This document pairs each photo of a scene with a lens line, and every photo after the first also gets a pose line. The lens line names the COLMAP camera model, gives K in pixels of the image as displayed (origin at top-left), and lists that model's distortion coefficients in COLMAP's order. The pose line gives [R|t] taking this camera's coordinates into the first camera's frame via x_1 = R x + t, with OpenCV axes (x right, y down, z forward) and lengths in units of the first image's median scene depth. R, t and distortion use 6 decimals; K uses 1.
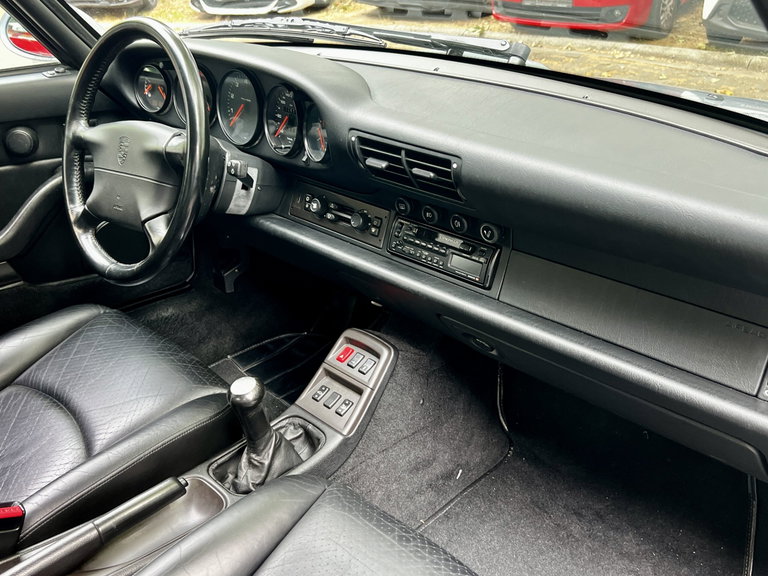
lens RADIAL K [[758.3, 0, 384.4], [0, 758.3, 288.8], [0, 0, 1]] dist [0.029335, 0.000000]
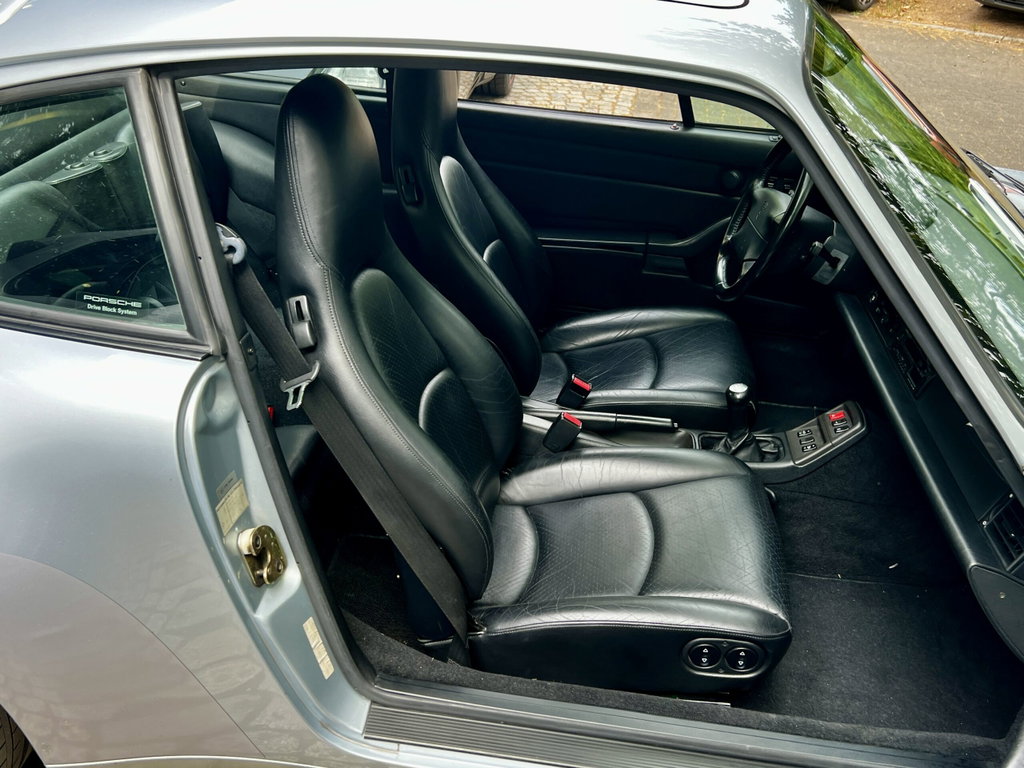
lens RADIAL K [[1011.1, 0, 510.5], [0, 1011.1, 383.8], [0, 0, 1]] dist [0.029335, 0.000000]
pose [[0.633409, 0.430906, -0.642739, 0.675671], [-0.417316, 0.889688, 0.185208, -0.046807], [0.651645, 0.150913, 0.743360, -0.616509]]
